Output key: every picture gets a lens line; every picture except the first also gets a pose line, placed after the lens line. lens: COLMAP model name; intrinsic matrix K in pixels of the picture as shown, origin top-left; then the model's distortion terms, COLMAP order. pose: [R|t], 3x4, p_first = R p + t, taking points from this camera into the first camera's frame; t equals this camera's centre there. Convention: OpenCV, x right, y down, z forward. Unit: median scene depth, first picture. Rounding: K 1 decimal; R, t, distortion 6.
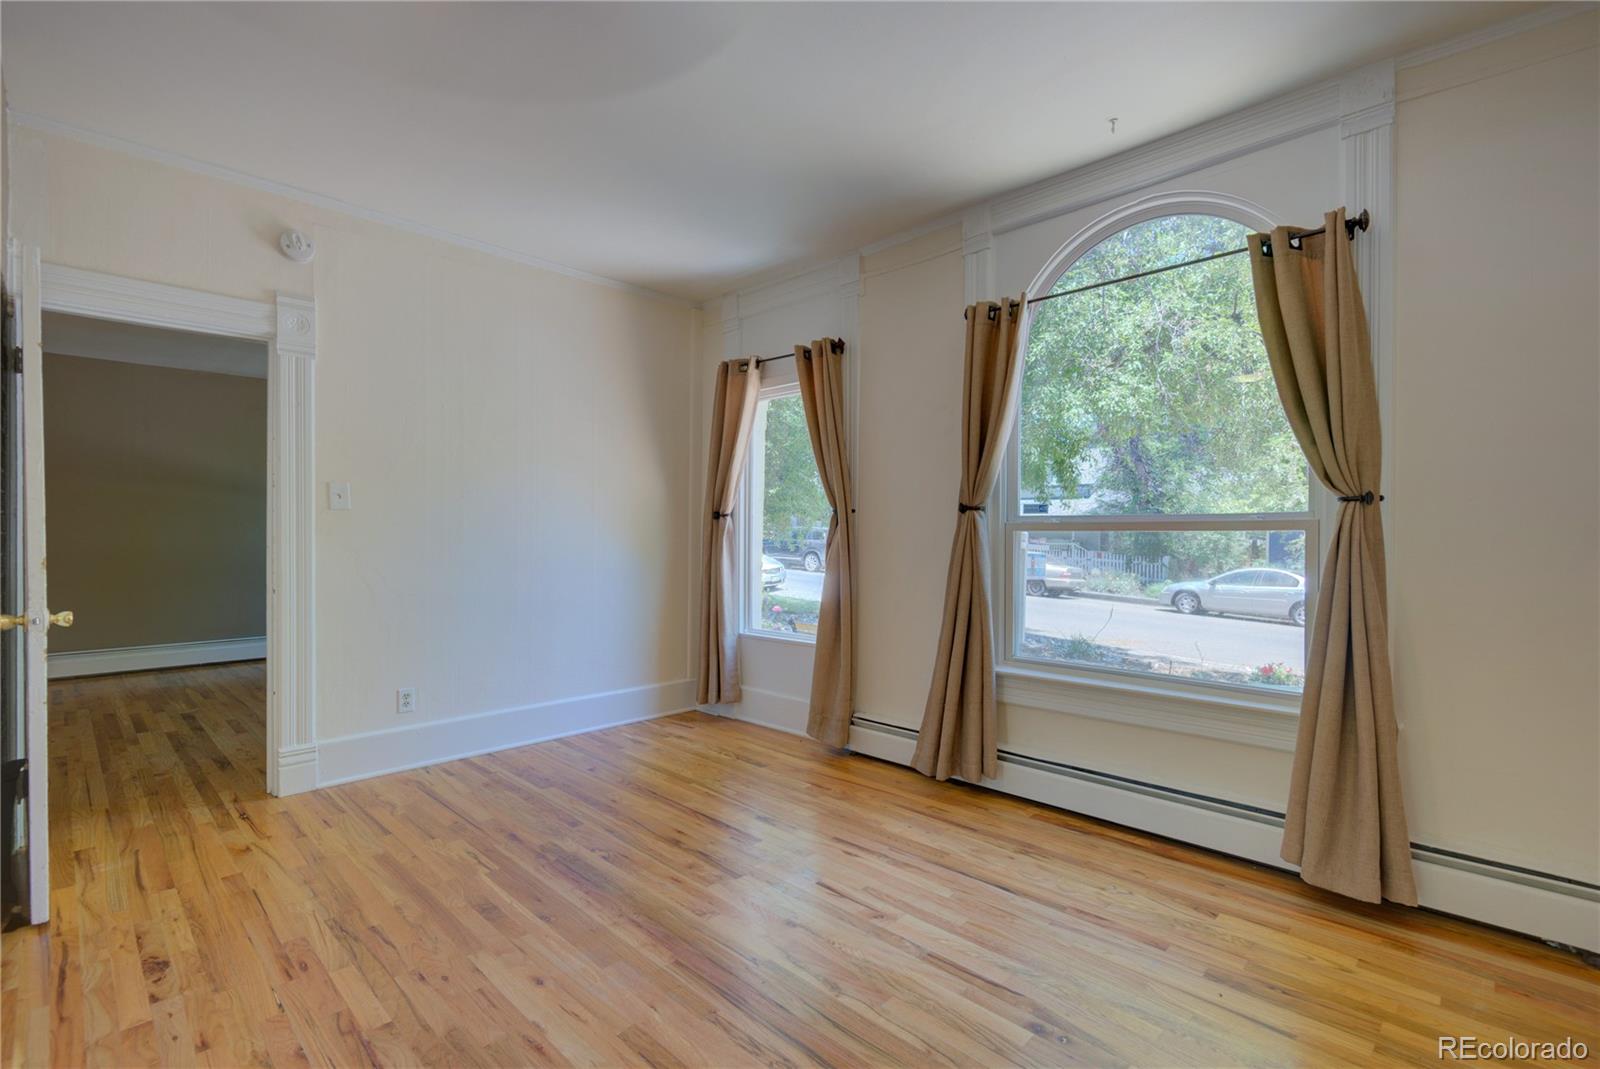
lens RADIAL K [[736.0, 0, 806.1], [0, 736.0, 538.9], [0, 0, 1]] dist [0.003764, -0.001170]
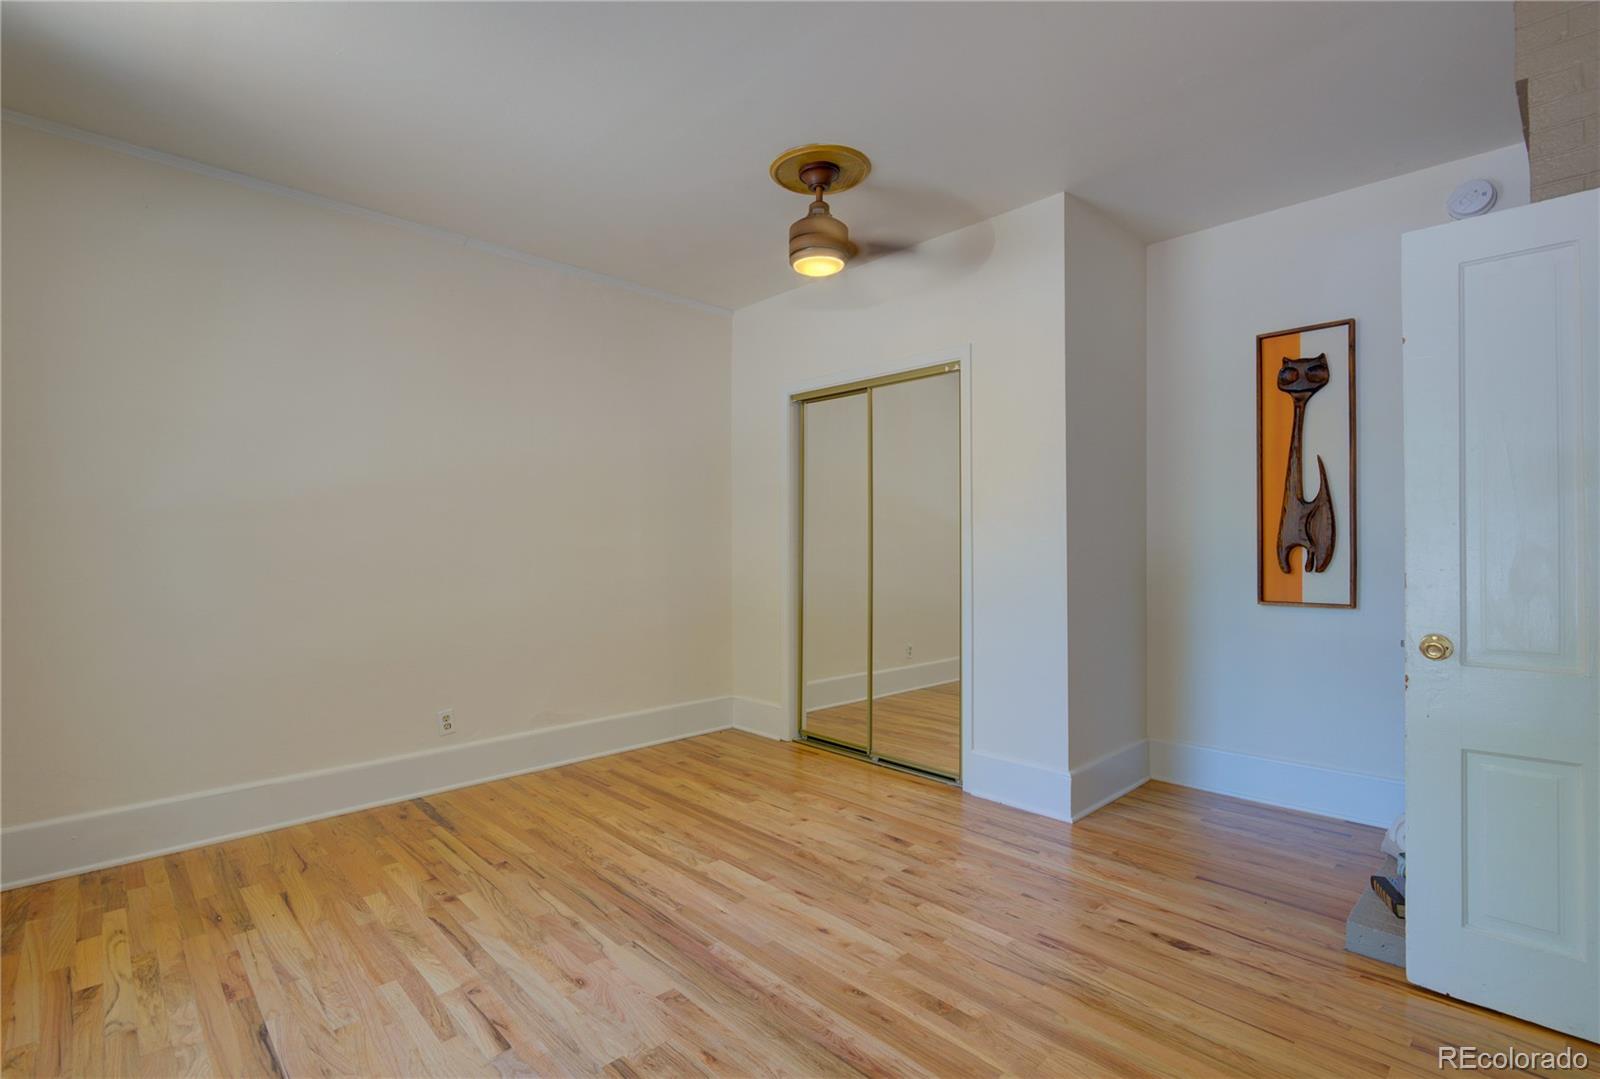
lens RADIAL K [[750.2, 0, 789.4], [0, 750.2, 532.0], [0, 0, 1]] dist [0.000947, -0.000533]
pose [[-0.998743, 0.000066, 0.050128, -0.232503], [0.000015, 0.999999, -0.001014, -0.017671], [-0.050128, -0.001012, -0.998742, 1.384996]]
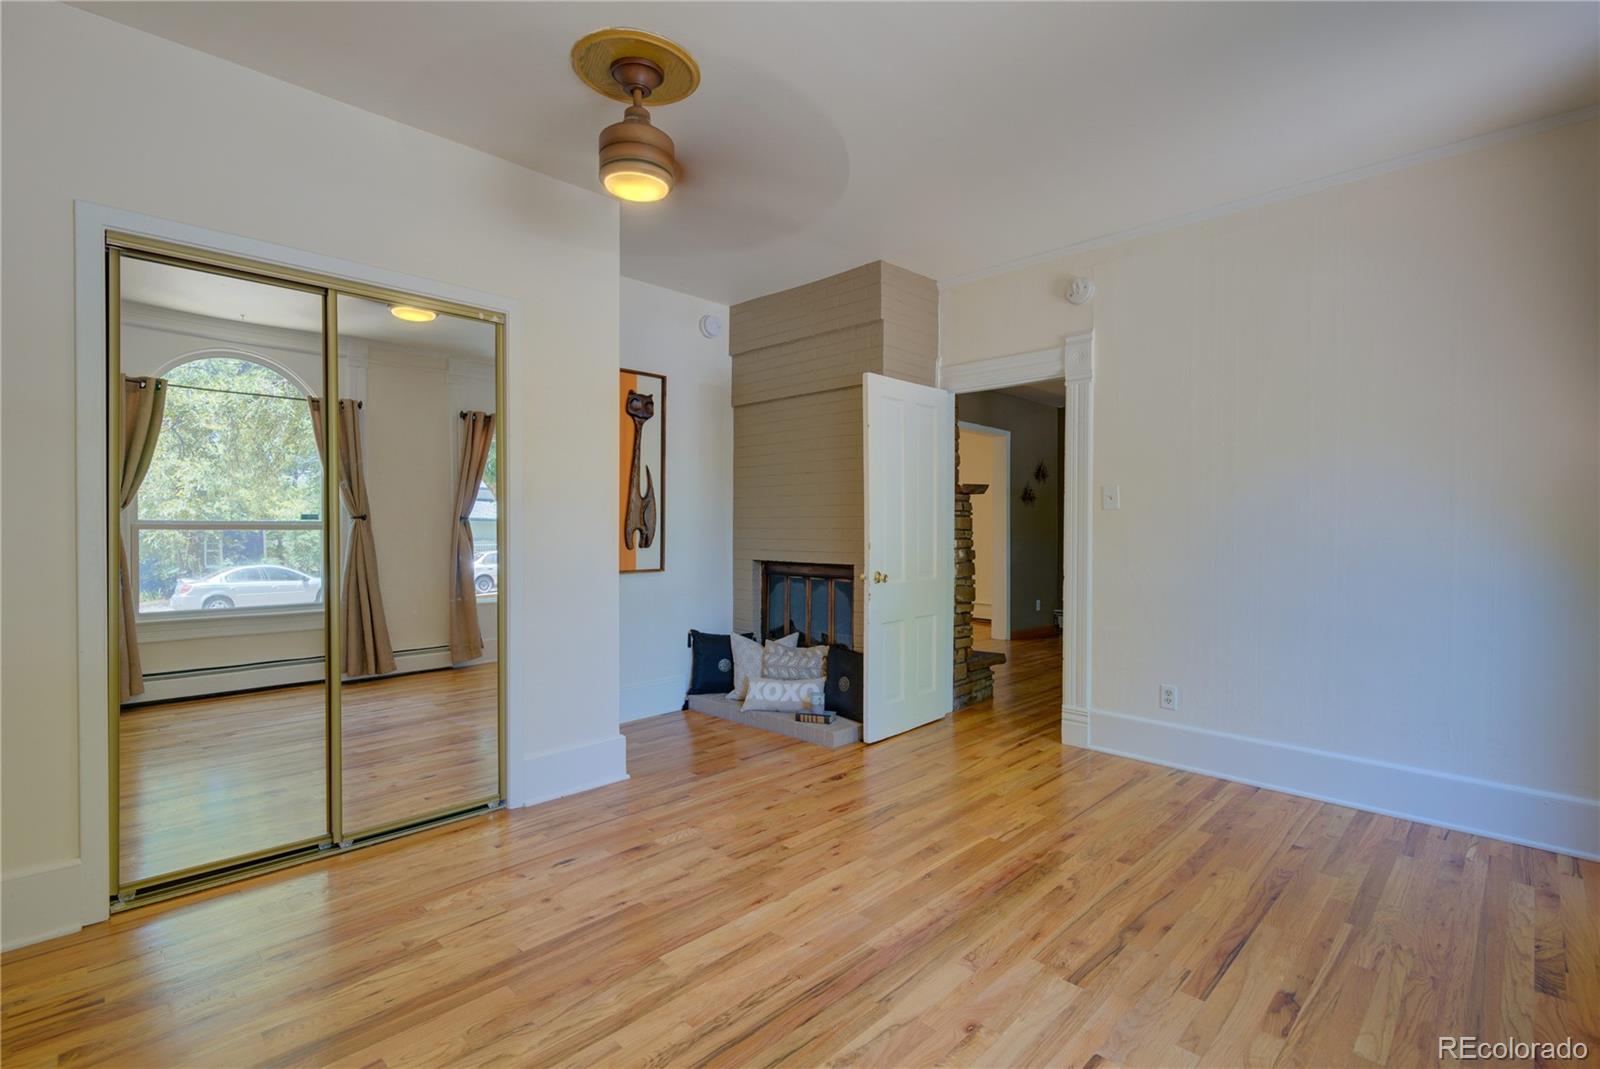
lens RADIAL K [[736.0, 0, 794.8], [0, 736.0, 535.8], [0, 0, 1]] dist [0.003764, -0.001170]
pose [[-0.014860, 0.008122, -0.999857, 0.554158], [-0.014546, 0.999859, 0.008338, -0.002115], [0.999784, 0.014668, -0.014740, 0.595715]]
